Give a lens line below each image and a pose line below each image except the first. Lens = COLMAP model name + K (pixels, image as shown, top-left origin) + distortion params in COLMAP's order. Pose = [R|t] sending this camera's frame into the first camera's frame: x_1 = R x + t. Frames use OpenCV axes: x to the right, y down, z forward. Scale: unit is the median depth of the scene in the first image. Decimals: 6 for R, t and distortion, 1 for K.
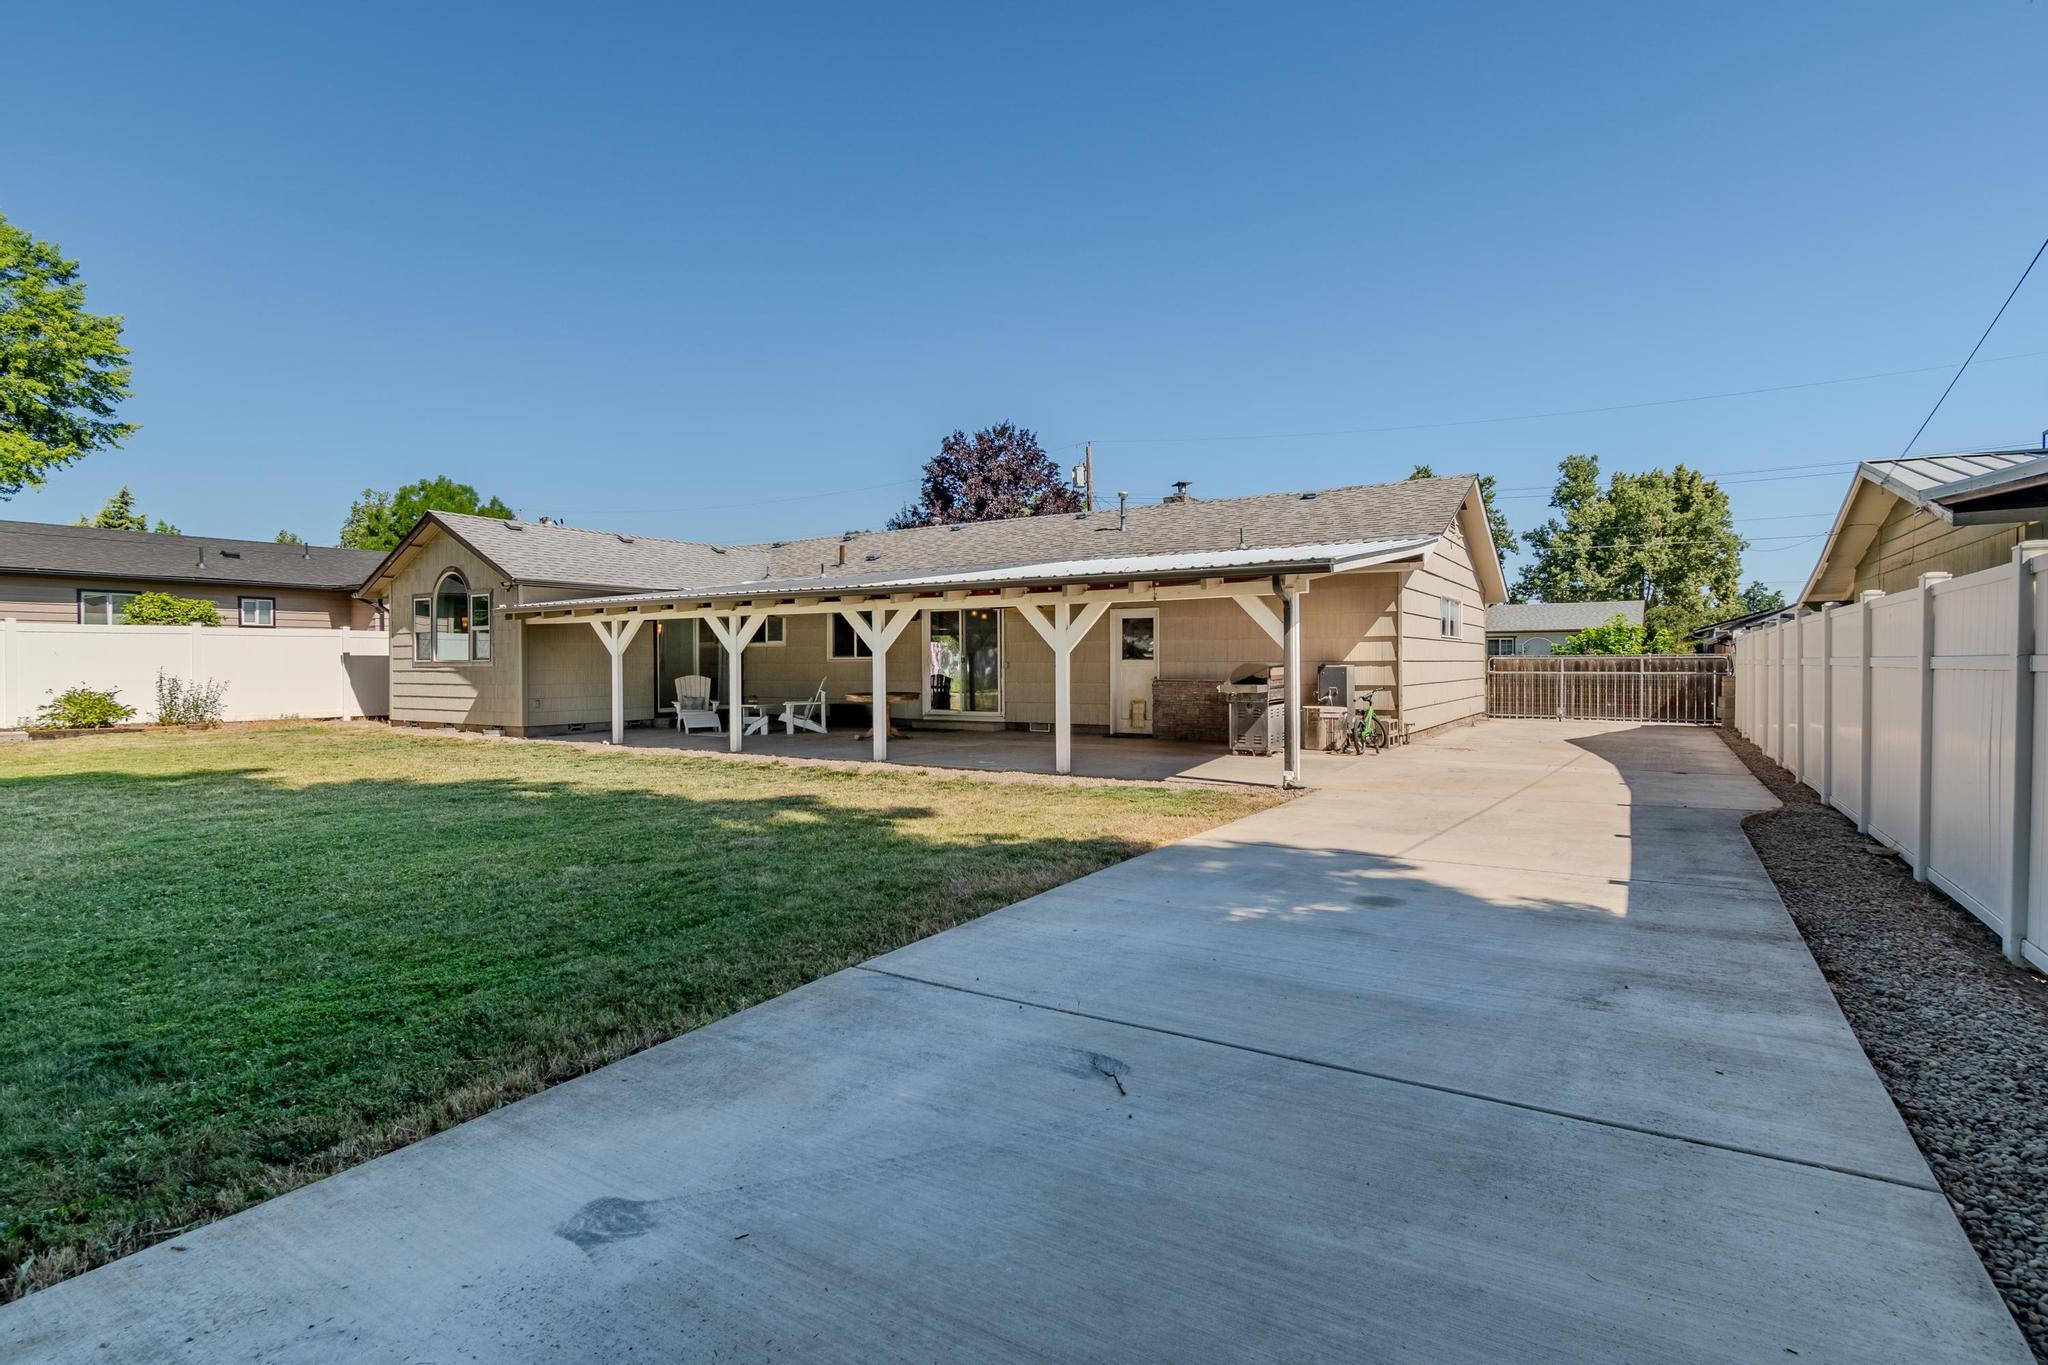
lens RADIAL K [[987.4, 0, 1018.9], [0, 987.4, 674.9], [0, 0, 1]] dist [-0.003071, 0.000439]
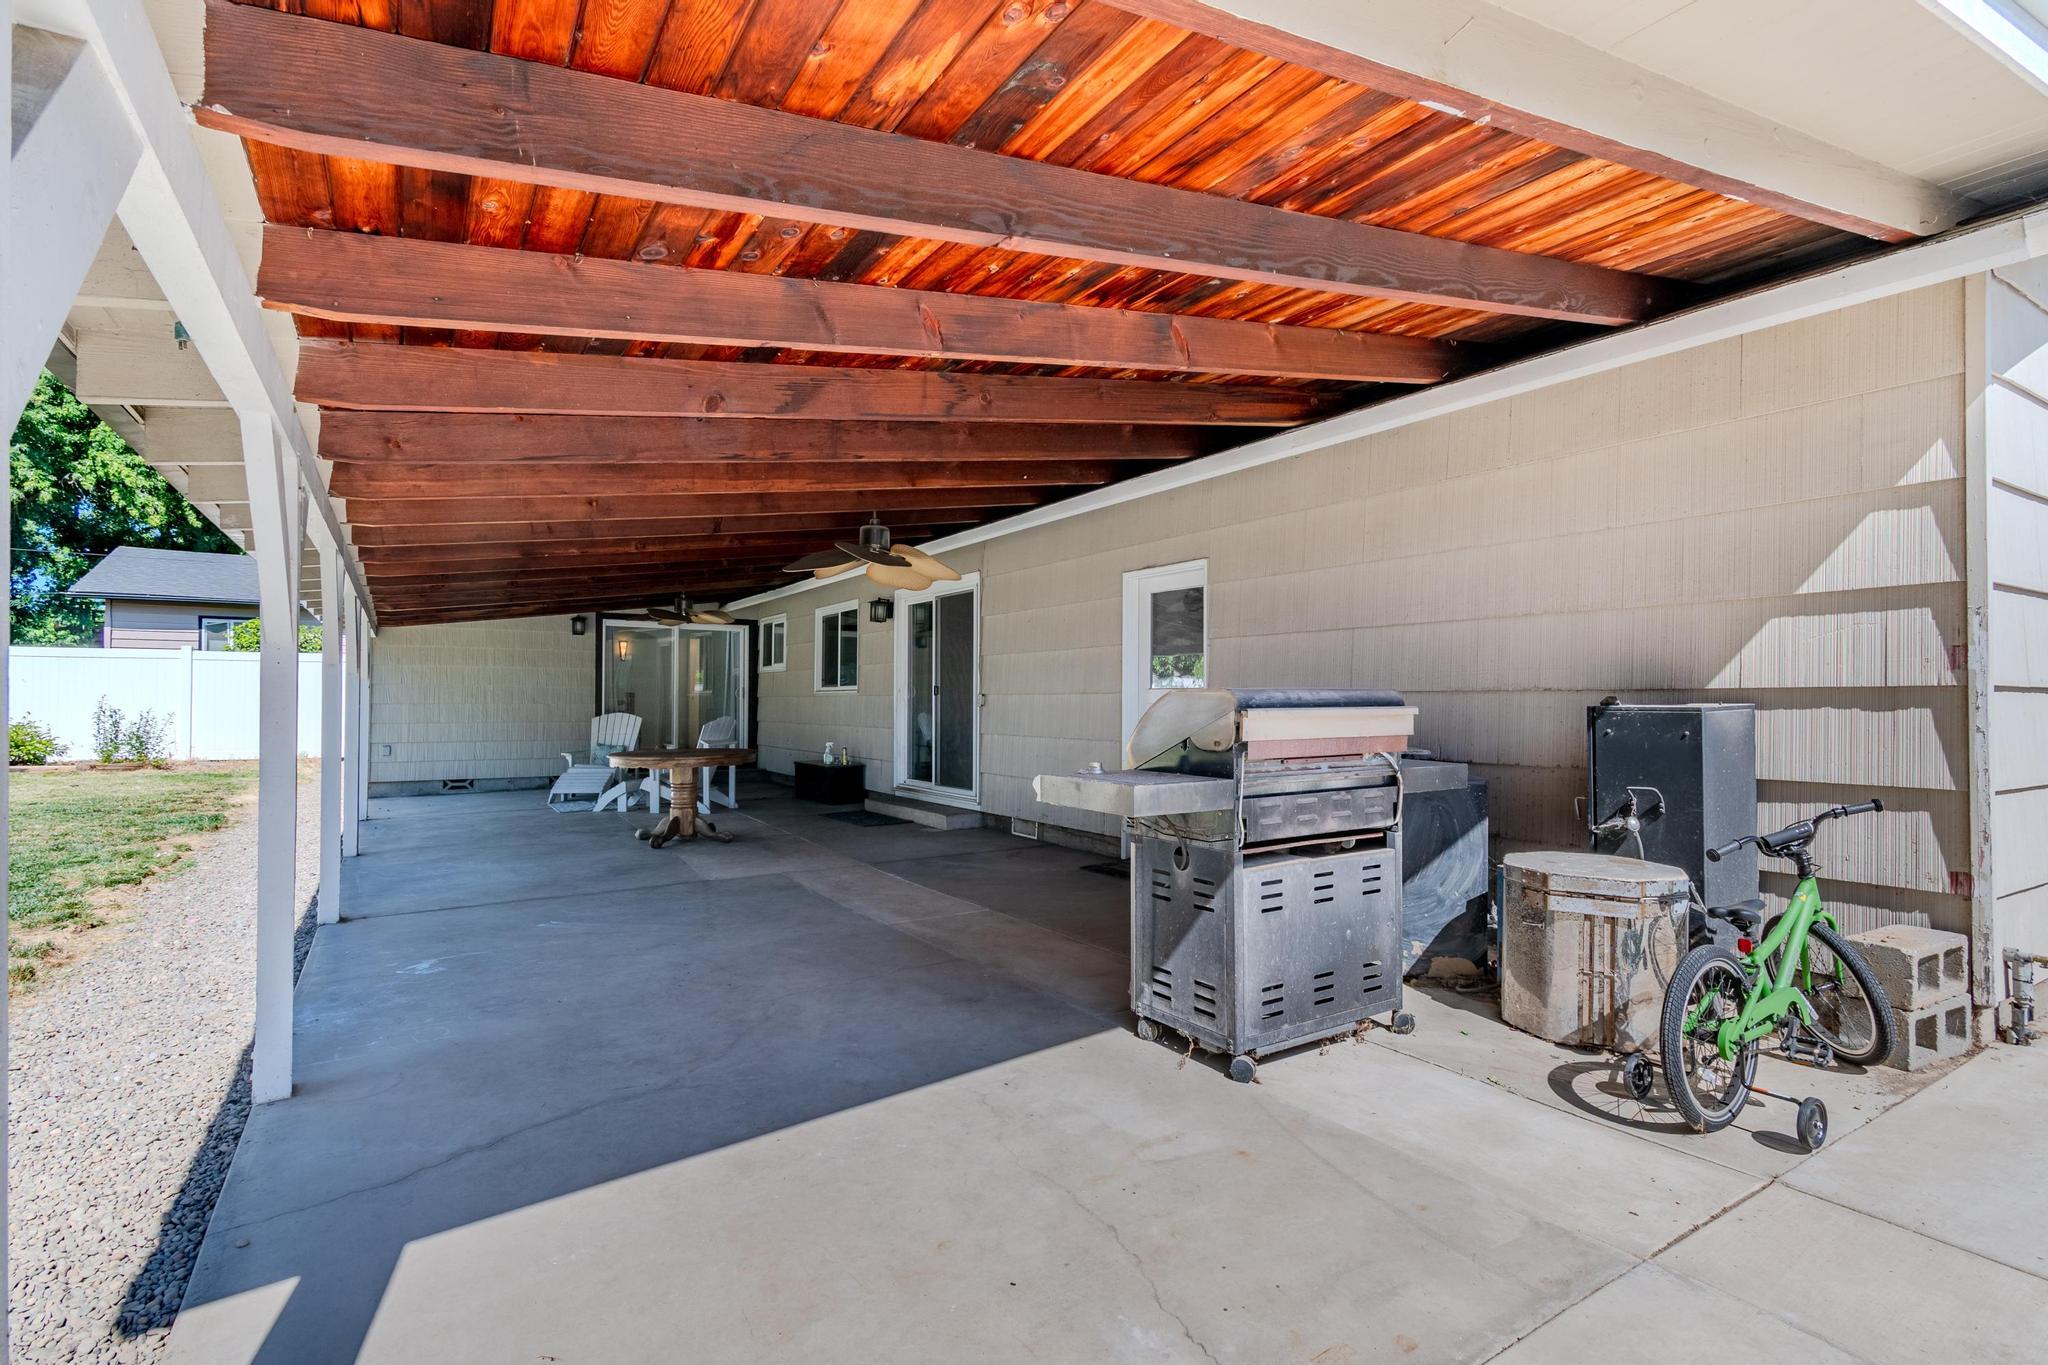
lens RADIAL K [[987.4, 0, 1030.9], [0, 987.4, 692.0], [0, 0, 1]] dist [-0.003071, 0.000439]
pose [[0.903483, 0.002313, -0.428617, 0.280686], [-0.010888, 0.999787, -0.017556, -0.006495], [0.428485, 0.020528, 0.903316, 0.684288]]
